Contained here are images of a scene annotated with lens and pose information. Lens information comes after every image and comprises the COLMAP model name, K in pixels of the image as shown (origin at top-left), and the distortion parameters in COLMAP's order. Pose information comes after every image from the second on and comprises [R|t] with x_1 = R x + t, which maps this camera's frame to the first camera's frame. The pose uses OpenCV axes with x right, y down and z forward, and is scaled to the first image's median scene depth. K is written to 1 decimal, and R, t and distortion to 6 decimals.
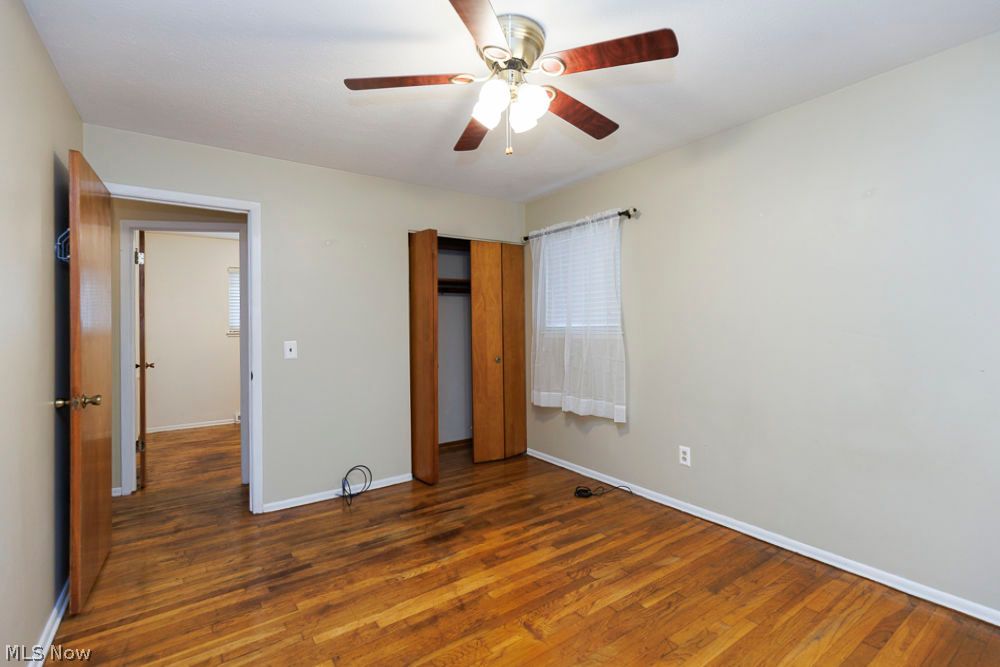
lens RADIAL K [[454.7, 0, 504.6], [0, 454.7, 314.9], [0, 0, 1]] dist [0.005311, 0.000497]
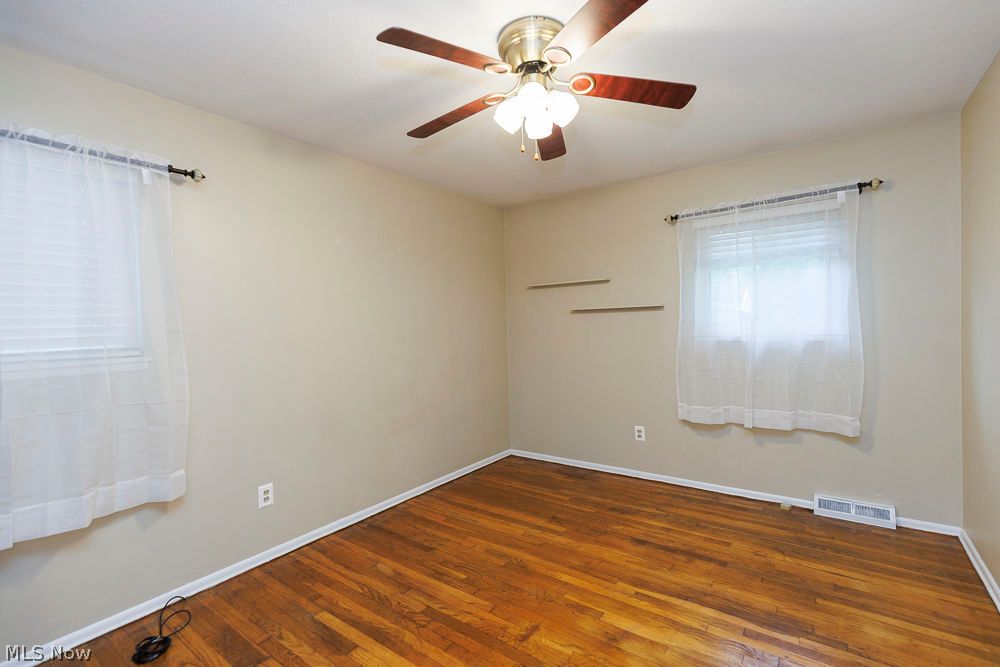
lens RADIAL K [[454.7, 0, 503.1], [0, 454.7, 333.7], [0, 0, 1]] dist [0.005311, 0.000497]
pose [[-0.318908, 0.000612, 0.947786, -0.690453], [0.016638, 0.999849, 0.004953, 0.015526], [-0.947640, 0.017349, -0.318870, 1.070463]]
